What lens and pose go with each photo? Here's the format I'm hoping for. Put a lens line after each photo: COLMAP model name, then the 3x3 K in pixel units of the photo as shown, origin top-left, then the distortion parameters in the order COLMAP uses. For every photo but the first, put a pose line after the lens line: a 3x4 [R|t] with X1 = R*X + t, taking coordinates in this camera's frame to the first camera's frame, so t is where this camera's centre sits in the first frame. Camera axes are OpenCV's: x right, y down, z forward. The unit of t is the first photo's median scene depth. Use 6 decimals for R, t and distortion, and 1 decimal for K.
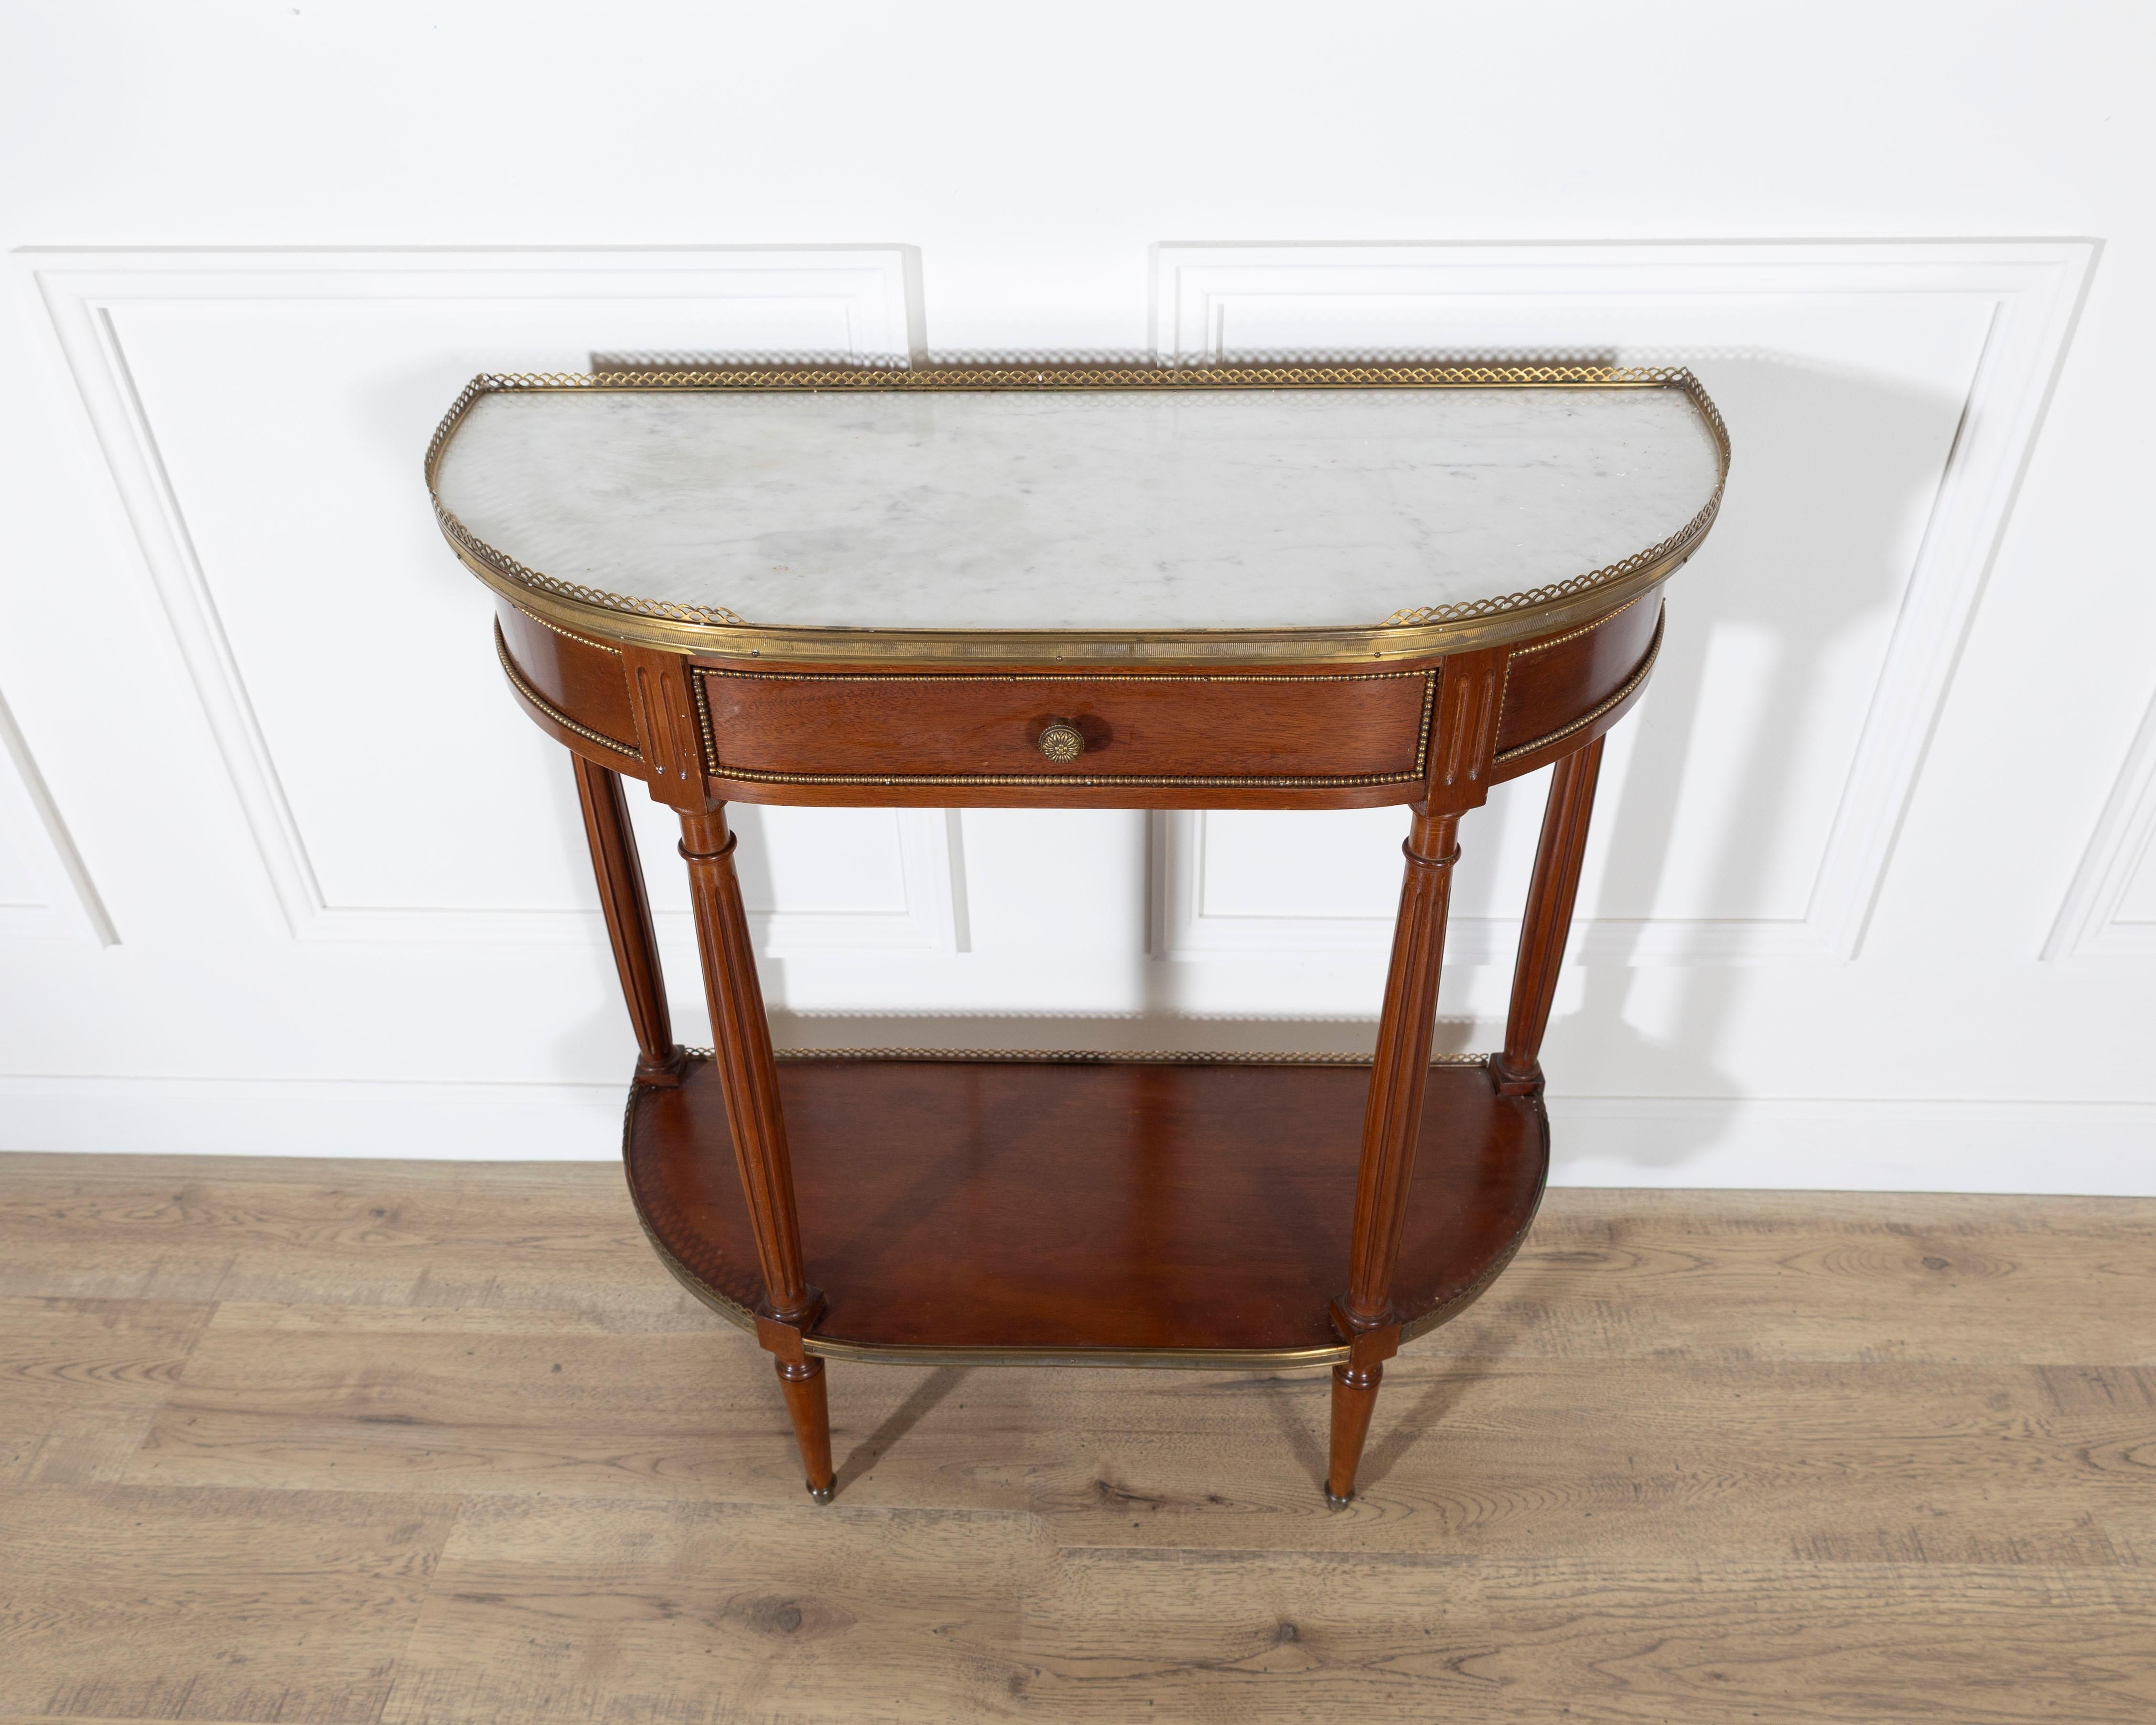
lens RADIAL K [[1693.1, 0, 1088.6], [0, 1693.1, 867.5], [0, 0, 1]] dist [0.002498, 0.002814]
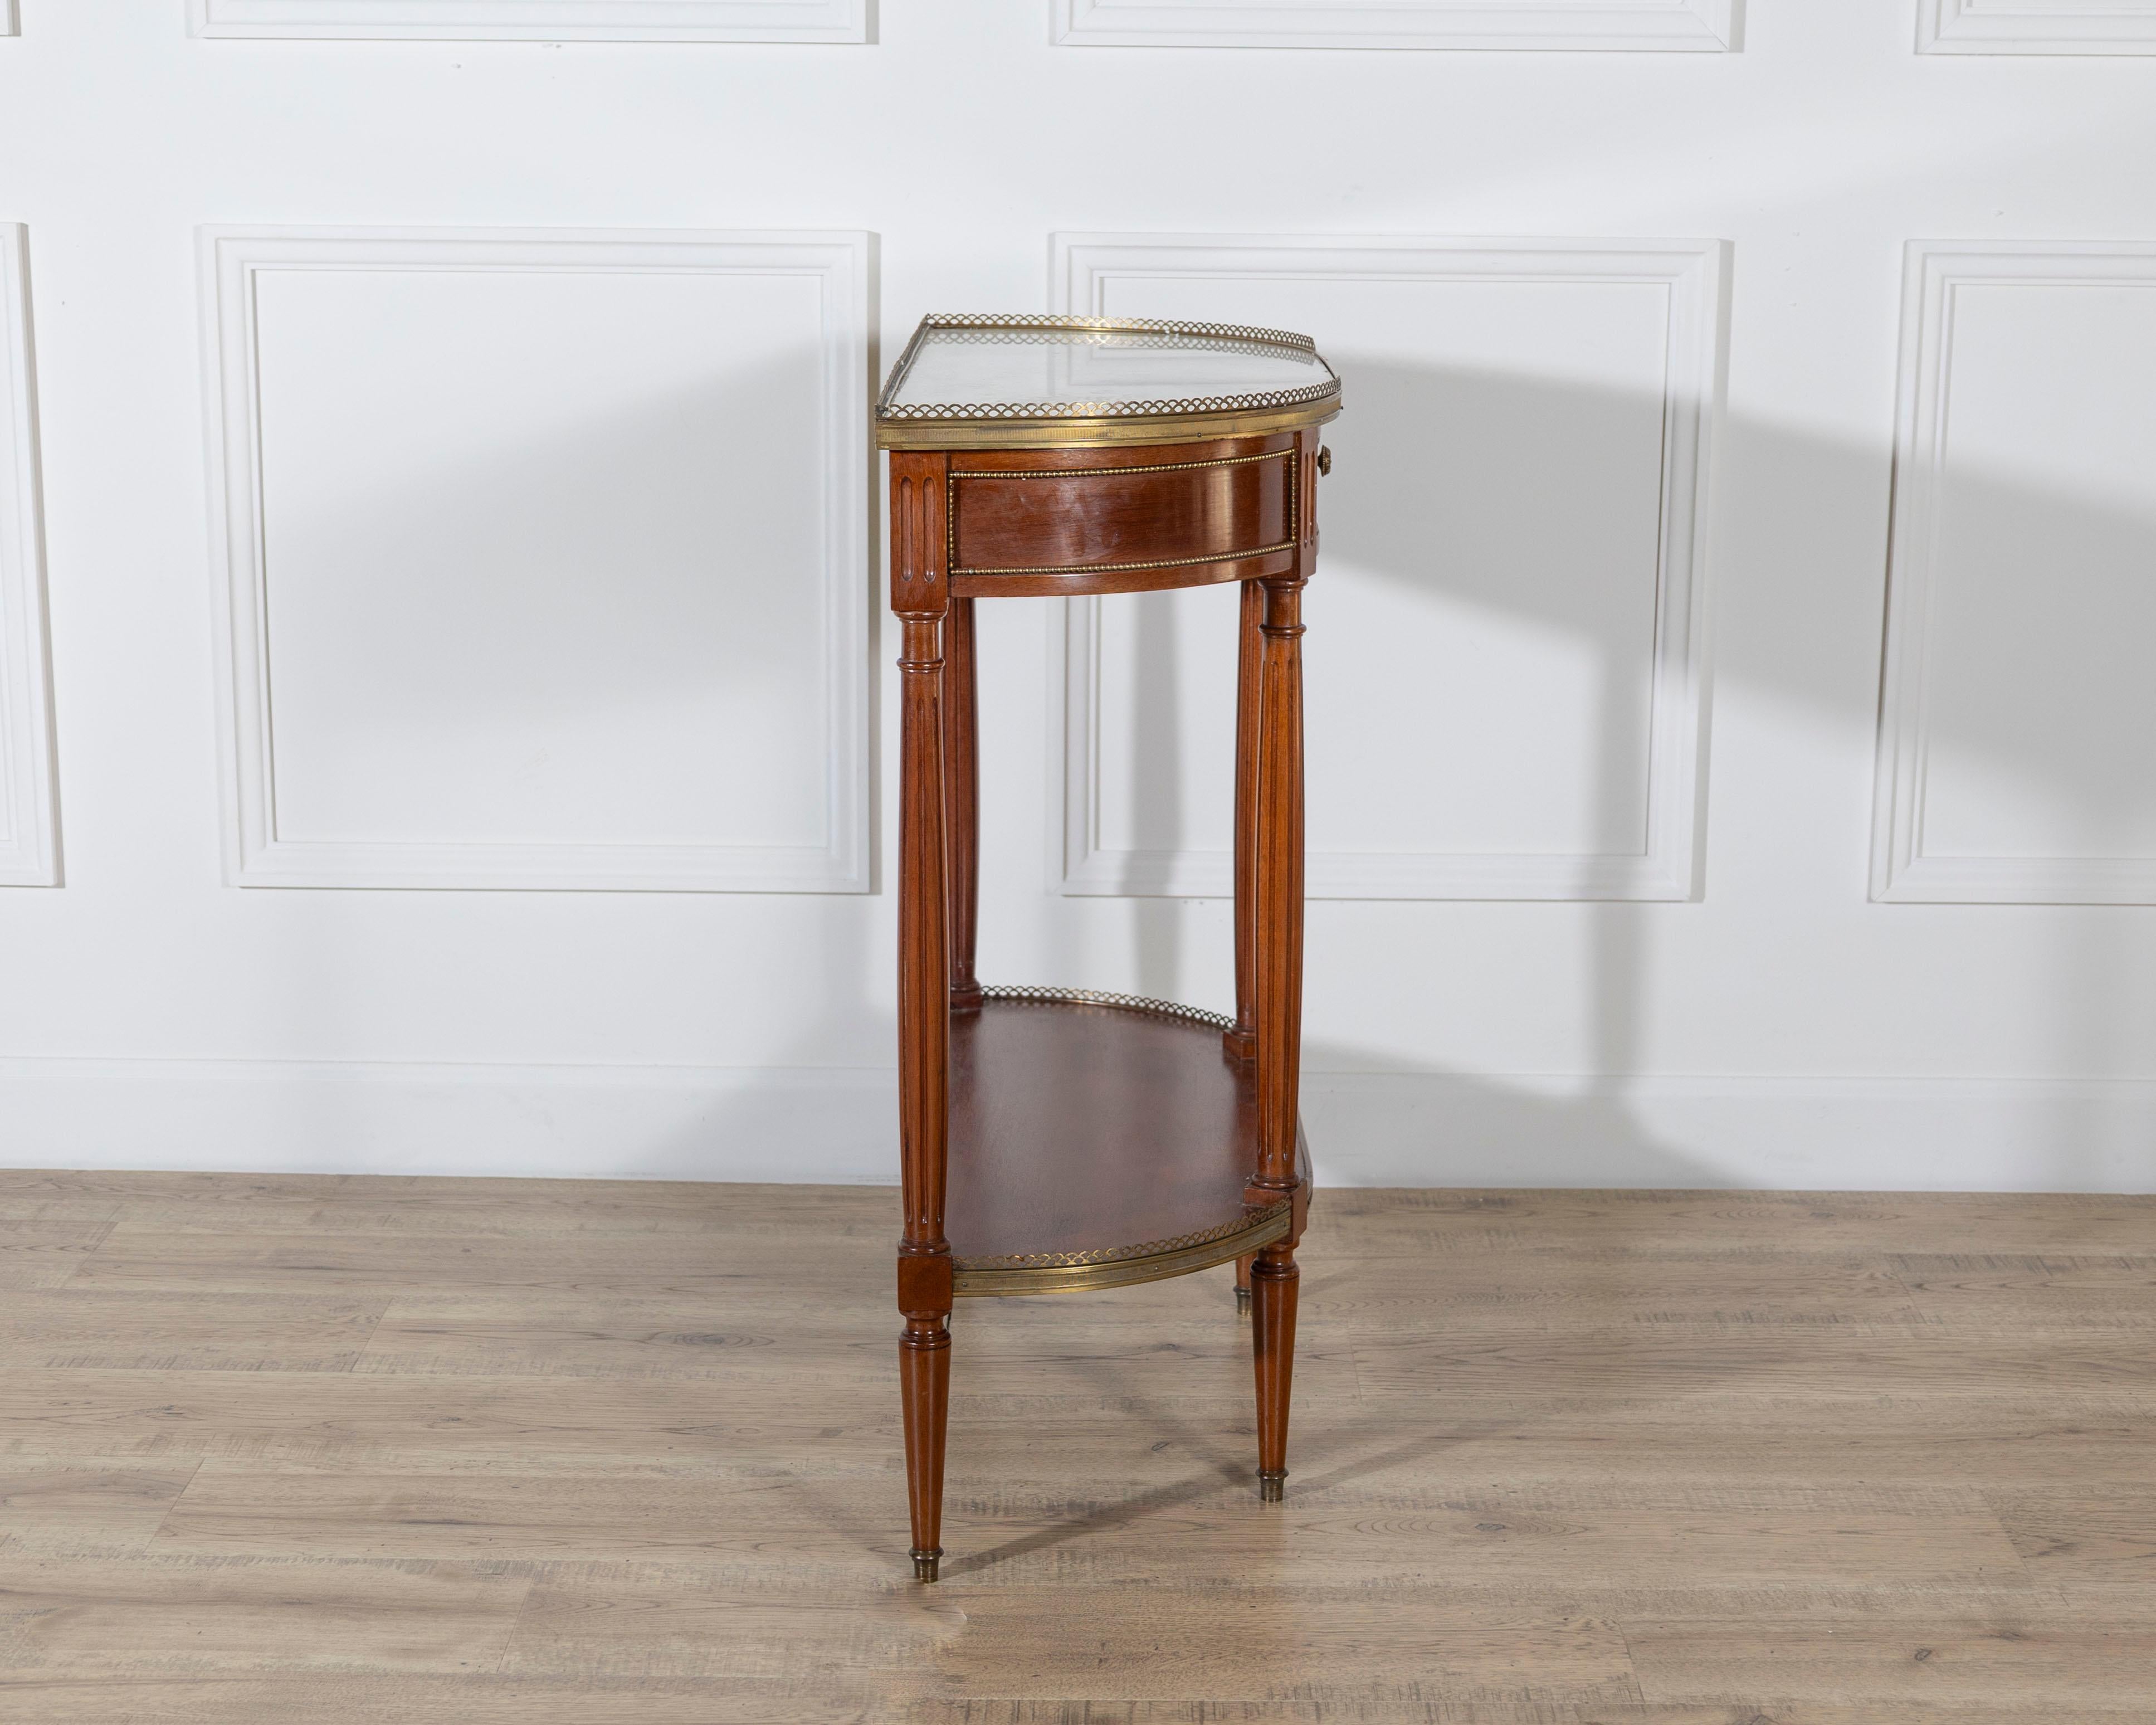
lens RADIAL K [[3823.7, 0, 1112.1], [0, 3823.7, 847.7], [0, 0, 1]] dist [-0.022625, 0.226803]
pose [[0.999171, 0.016782, 0.037091, -0.015952], [0.000142, 0.909641, -0.415395, 1.138309], [-0.040711, 0.415056, 0.908884, -1.334853]]
